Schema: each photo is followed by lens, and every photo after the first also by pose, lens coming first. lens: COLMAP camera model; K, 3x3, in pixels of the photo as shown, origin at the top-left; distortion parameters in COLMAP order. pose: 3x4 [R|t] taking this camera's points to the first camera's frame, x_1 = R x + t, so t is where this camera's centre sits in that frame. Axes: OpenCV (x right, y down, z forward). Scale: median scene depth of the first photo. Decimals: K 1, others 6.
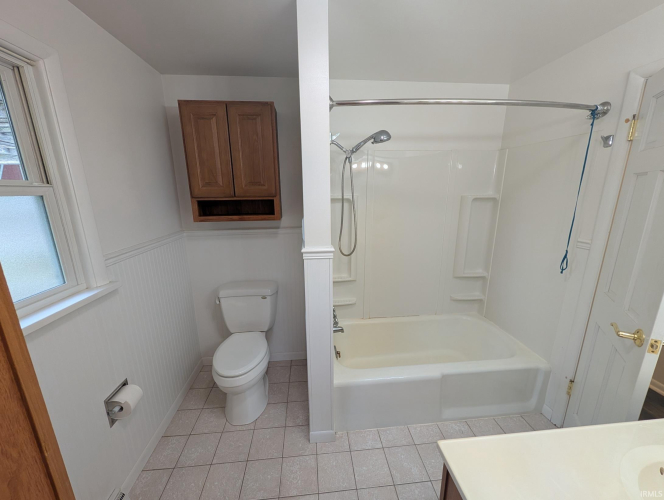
lens RADIAL K [[255.7, 0, 331.8], [0, 255.7, 249.5], [0, 0, 1]] dist [0.000166, -0.000032]
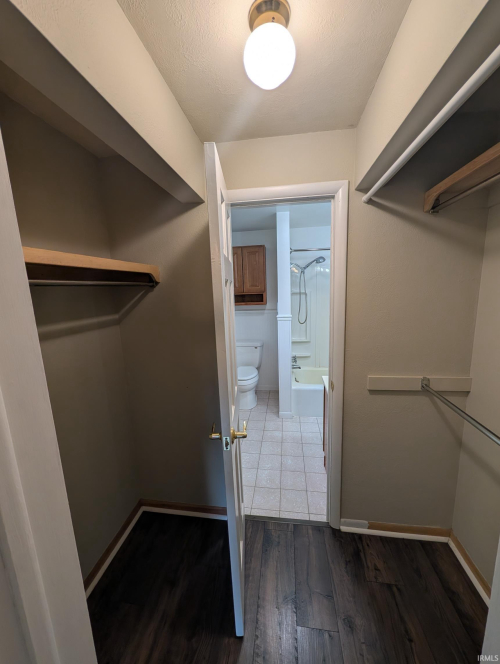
lens RADIAL K [[255.7, 0, 250.0], [0, 255.7, 332.0], [0, 0, 1]] dist [0.000166, -0.000032]
pose [[0.972023, 0.014359, -0.234446, 0.131626], [-0.024711, 0.998842, -0.041278, 0.174122], [0.233582, 0.045916, 0.971252, -0.882537]]
